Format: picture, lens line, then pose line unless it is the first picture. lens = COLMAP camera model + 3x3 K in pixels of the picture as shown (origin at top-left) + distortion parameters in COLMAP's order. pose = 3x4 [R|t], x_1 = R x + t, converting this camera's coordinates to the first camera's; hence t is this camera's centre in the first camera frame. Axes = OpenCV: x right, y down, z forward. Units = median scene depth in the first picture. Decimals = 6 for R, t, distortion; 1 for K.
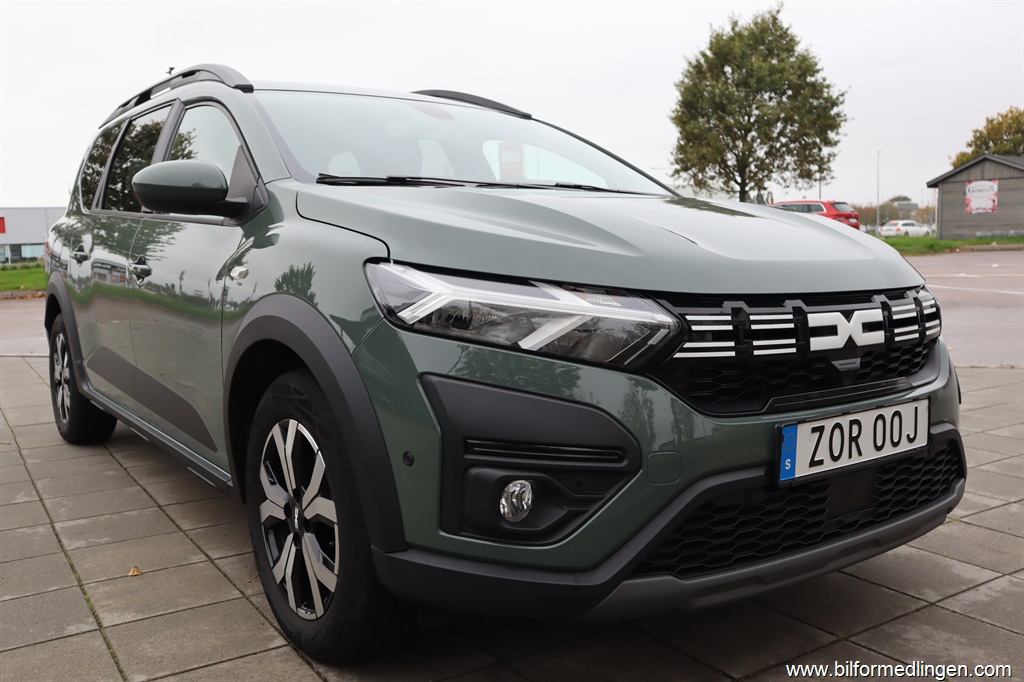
lens RADIAL K [[917.9, 0, 512.0], [0, 917.9, 341.0], [0, 0, 1]] dist [-0.005262, -0.003597]
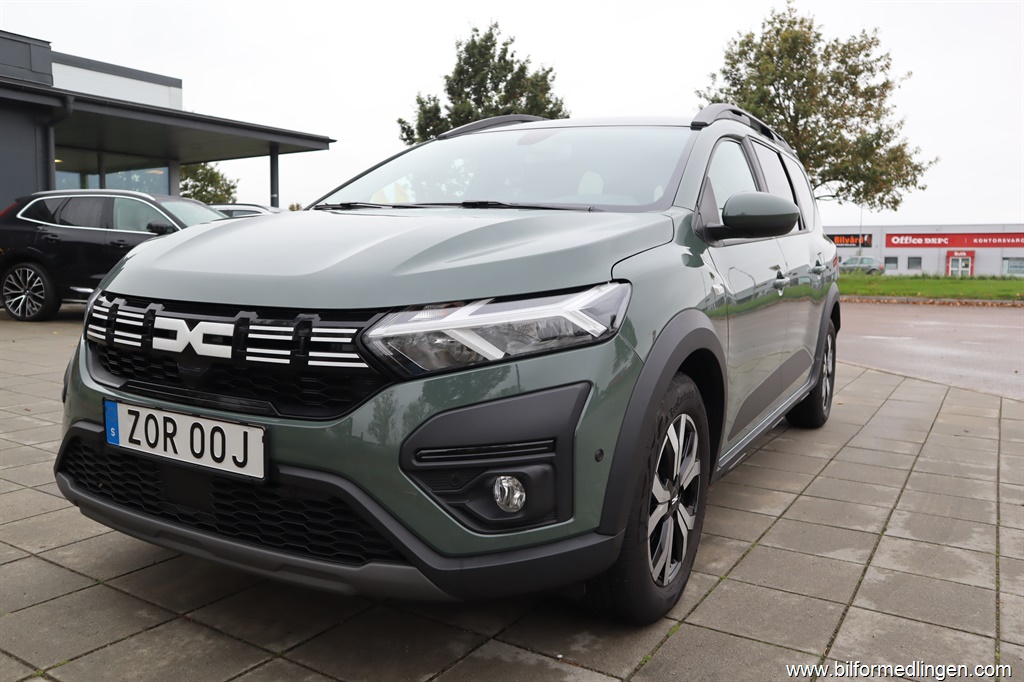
lens RADIAL K [[844.9, 0, 512.0], [0, 844.9, 341.0], [0, 0, 1]] dist [-0.051976, 0.002875]
pose [[0.389408, 0.114786, -0.913885, 1.403132], [-0.118033, 0.990242, 0.074083, -0.124737], [0.913471, 0.079021, 0.399157, 0.944331]]
